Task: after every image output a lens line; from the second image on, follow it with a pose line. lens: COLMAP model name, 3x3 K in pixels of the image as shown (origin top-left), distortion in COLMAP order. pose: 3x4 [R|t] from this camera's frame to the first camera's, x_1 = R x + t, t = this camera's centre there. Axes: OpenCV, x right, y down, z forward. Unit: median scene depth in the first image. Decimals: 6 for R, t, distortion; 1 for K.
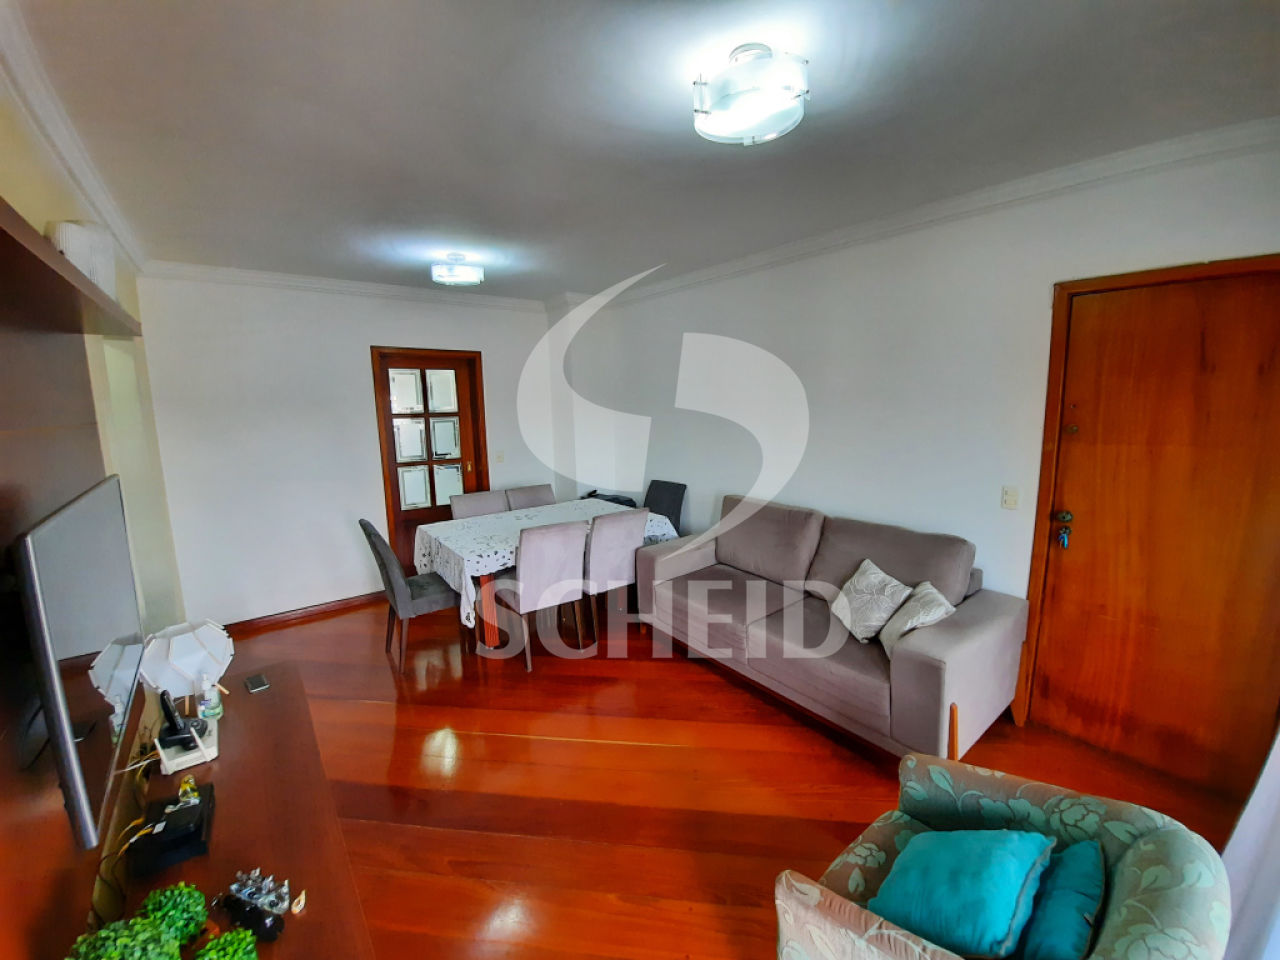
lens RADIAL K [[512.6, 0, 640.0], [0, 512.6, 480.0], [0, 0, 1]] dist [0.000487, 0.000028]
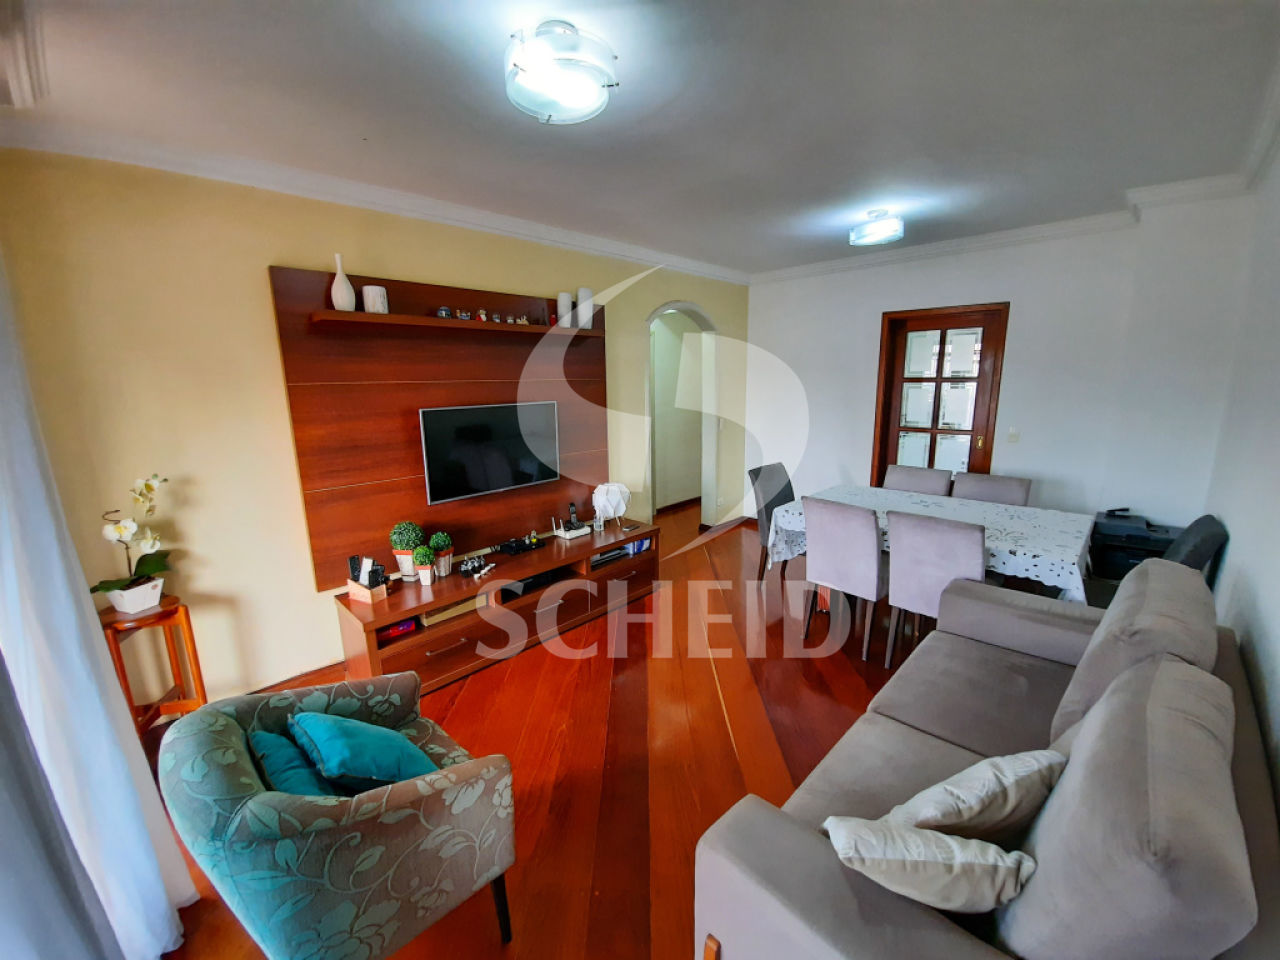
lens RADIAL K [[512.6, 0, 640.0], [0, 512.6, 480.0], [0, 0, 1]] dist [0.000487, 0.000028]
pose [[0.115173, 0.223068, -0.967975, 0.466726], [-0.129830, 0.969481, 0.207968, -0.074427], [0.984825, 0.101720, 0.140619, 0.354738]]
